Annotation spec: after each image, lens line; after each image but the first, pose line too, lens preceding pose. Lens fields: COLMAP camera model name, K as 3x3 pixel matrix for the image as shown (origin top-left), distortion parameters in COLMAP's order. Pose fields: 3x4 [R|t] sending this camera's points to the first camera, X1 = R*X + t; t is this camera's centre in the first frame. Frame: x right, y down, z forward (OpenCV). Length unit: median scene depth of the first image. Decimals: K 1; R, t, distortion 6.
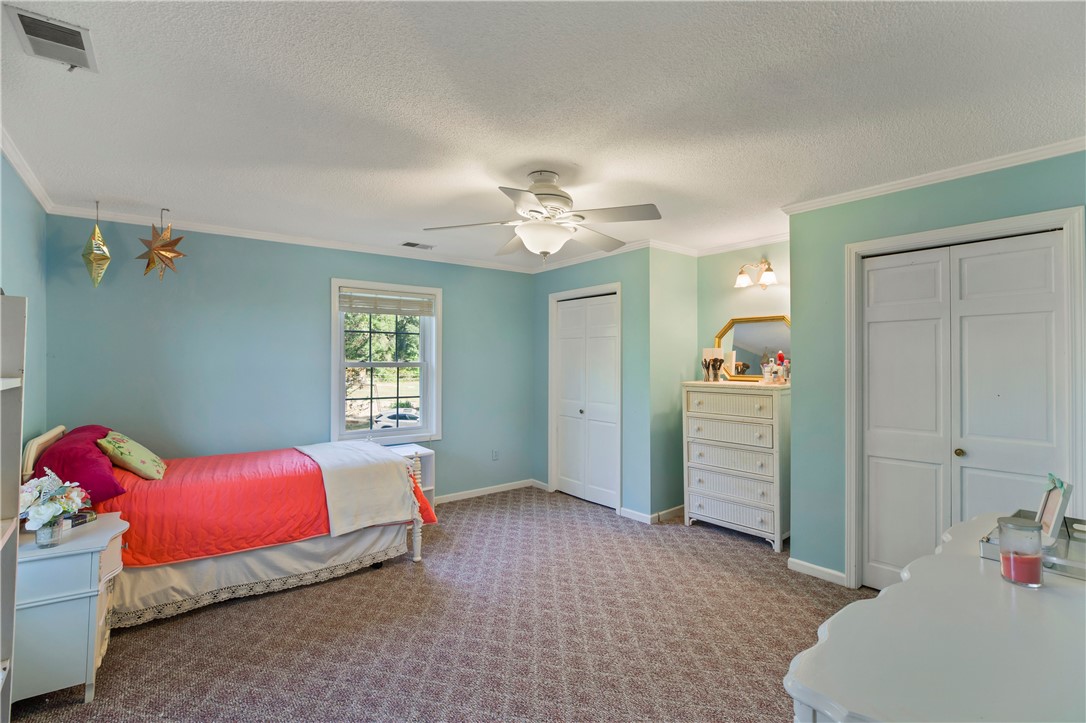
lens RADIAL K [[502.6, 0, 551.6], [0, 502.6, 356.5], [0, 0, 1]] dist [-0.030749, 0.005318]
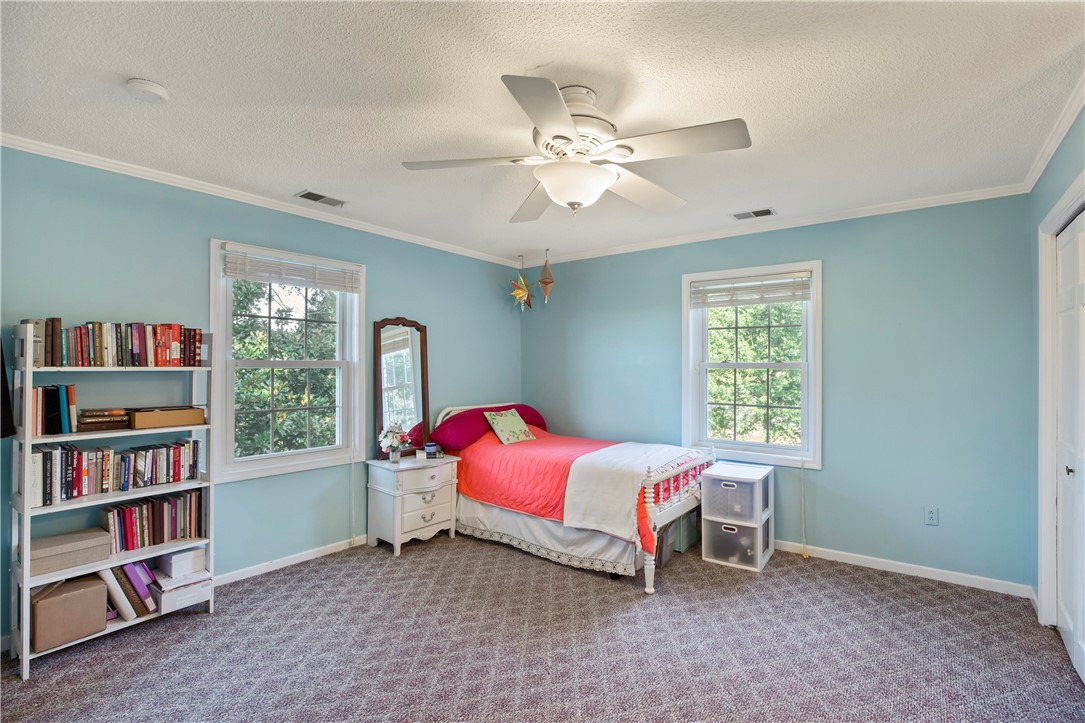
lens RADIAL K [[502.1, 0, 546.2], [0, 502.1, 360.2], [0, 0, 1]] dist [-0.030749, 0.005318]
pose [[0.244904, -0.004236, -0.969538, 0.580952], [0.012273, 0.999924, -0.001269, 0.006651], [0.969470, -0.011588, 0.244938, 0.686581]]
